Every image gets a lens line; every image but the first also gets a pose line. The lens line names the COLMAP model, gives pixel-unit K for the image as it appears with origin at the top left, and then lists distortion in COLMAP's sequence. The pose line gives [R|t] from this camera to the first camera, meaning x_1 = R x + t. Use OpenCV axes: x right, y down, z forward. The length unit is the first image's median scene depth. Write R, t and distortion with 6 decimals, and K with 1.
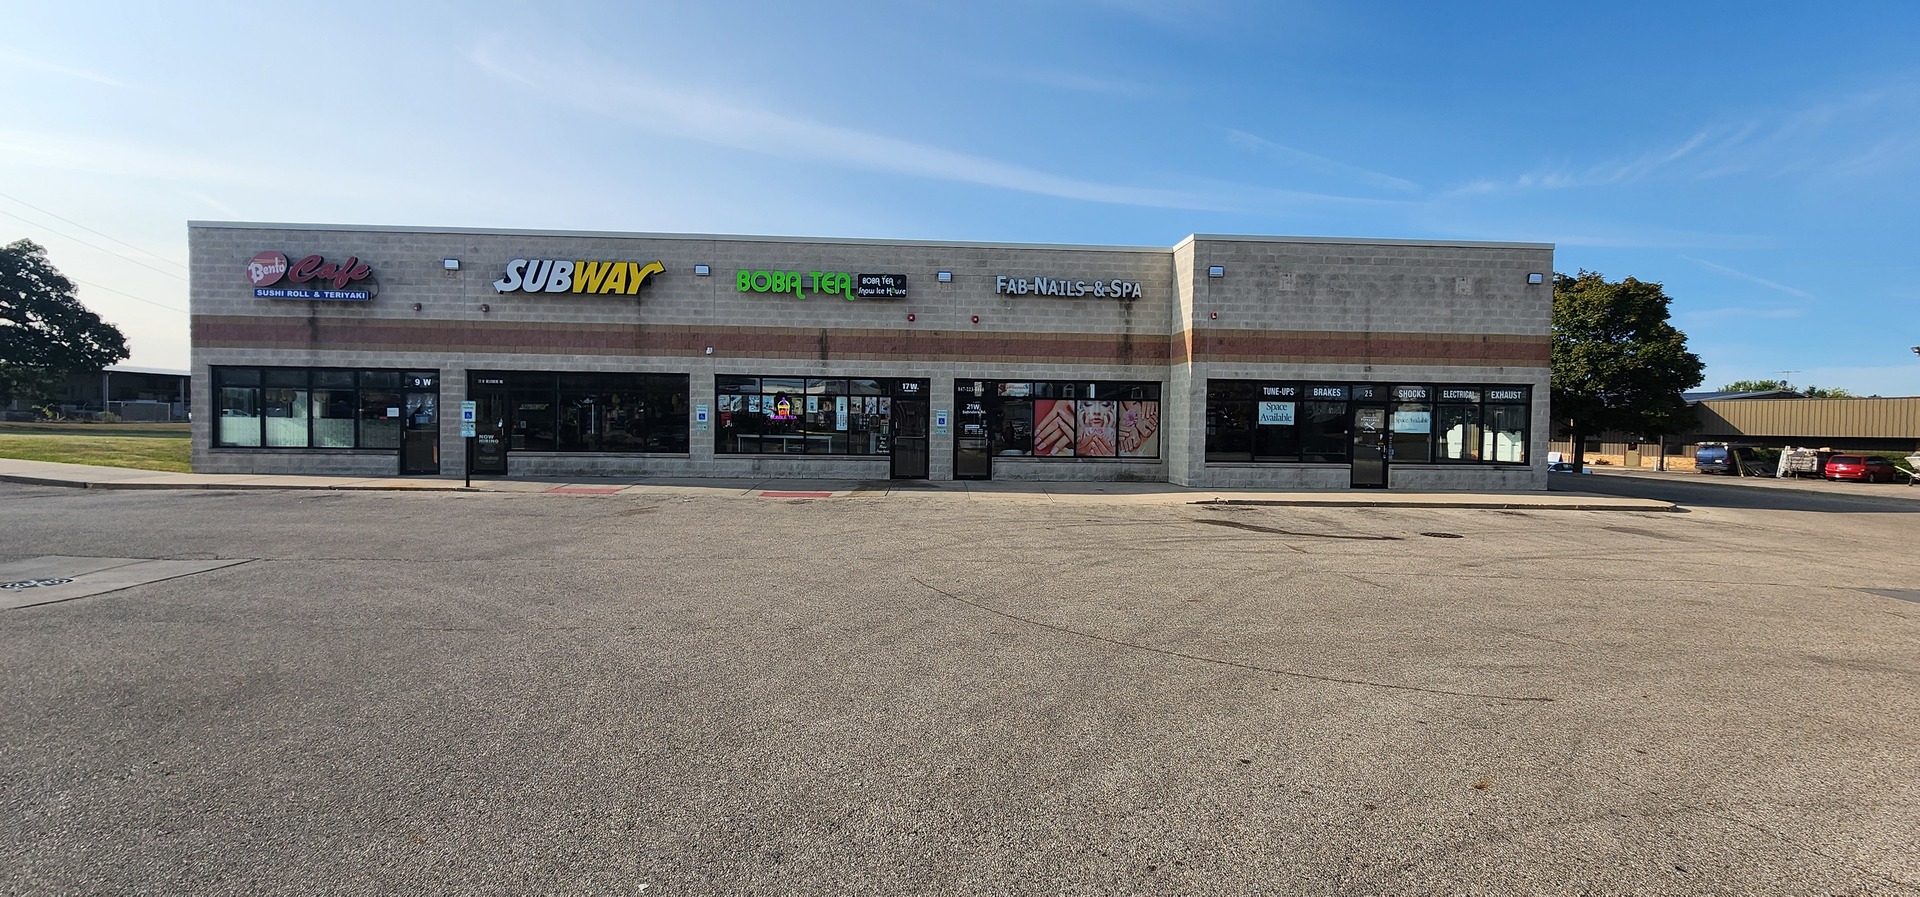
lens RADIAL K [[782.5, 0, 963.5], [0, 782.5, 446.5], [0, 0, 1]] dist [0.001465, 0.000462]
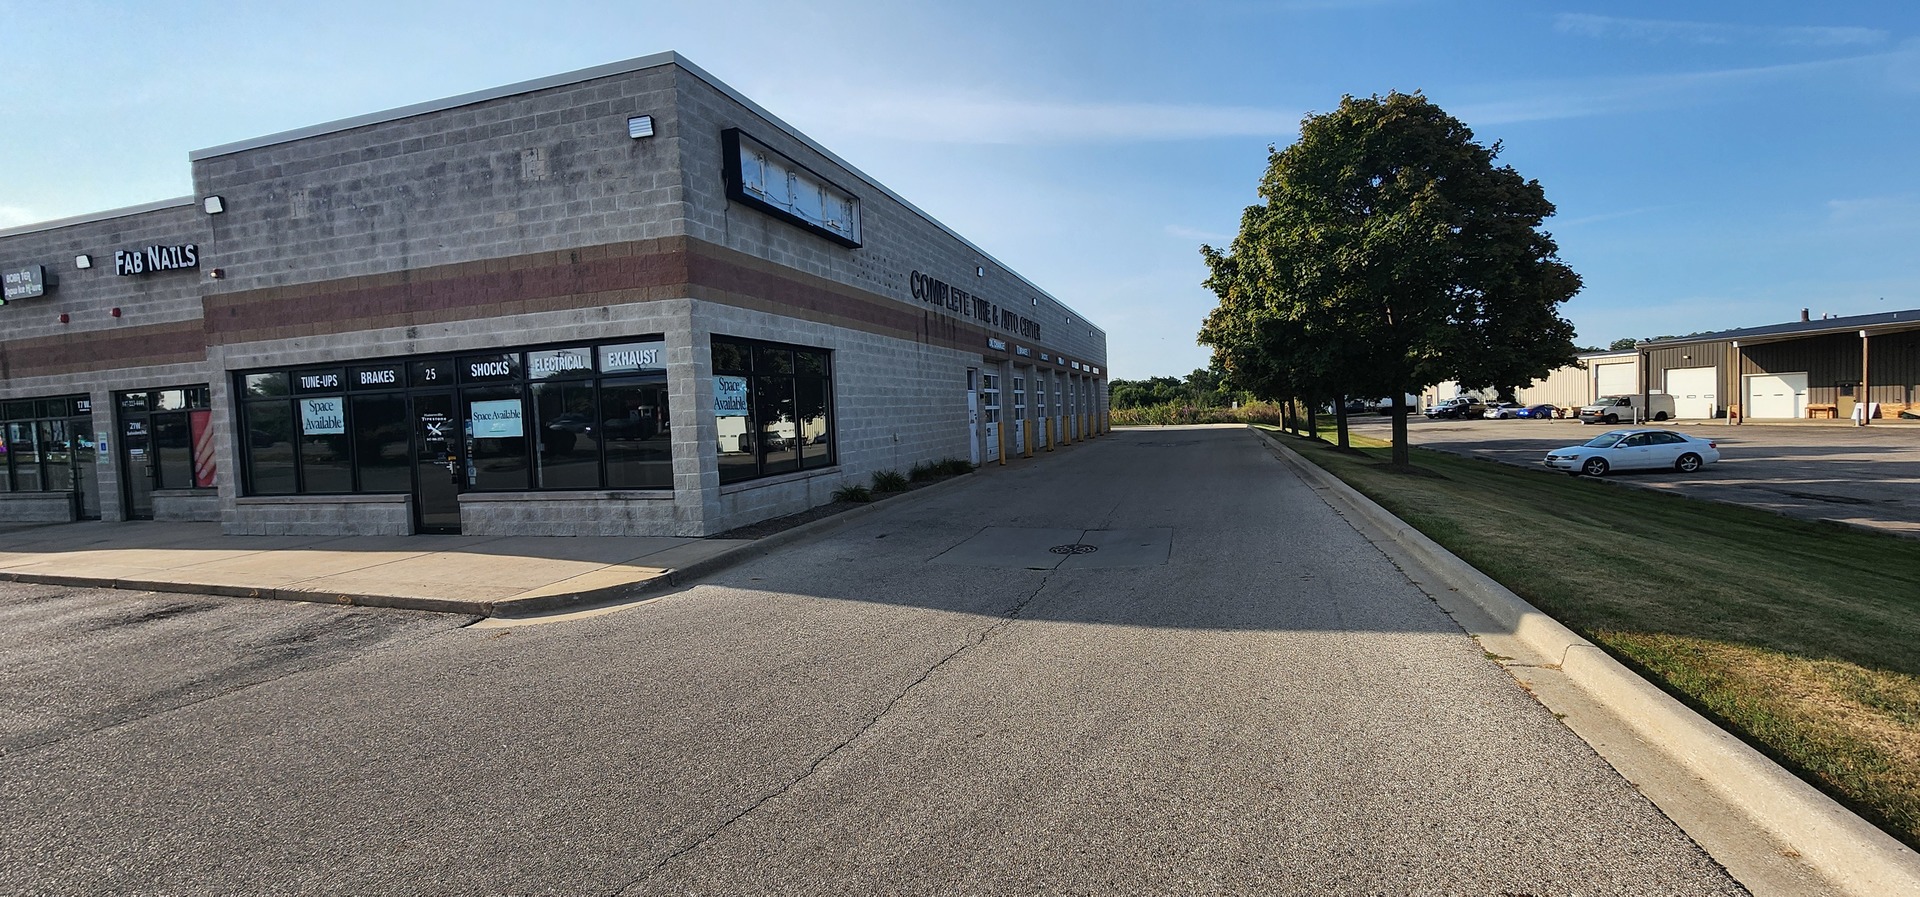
lens RADIAL K [[782.5, 0, 961.6], [0, 782.5, 446.0], [0, 0, 1]] dist [0.001465, 0.000462]
pose [[0.937054, -0.040162, -0.346866, 1.099520], [0.047906, 0.998757, 0.013775, -0.002552], [0.345881, -0.029525, 0.937814, 0.585703]]
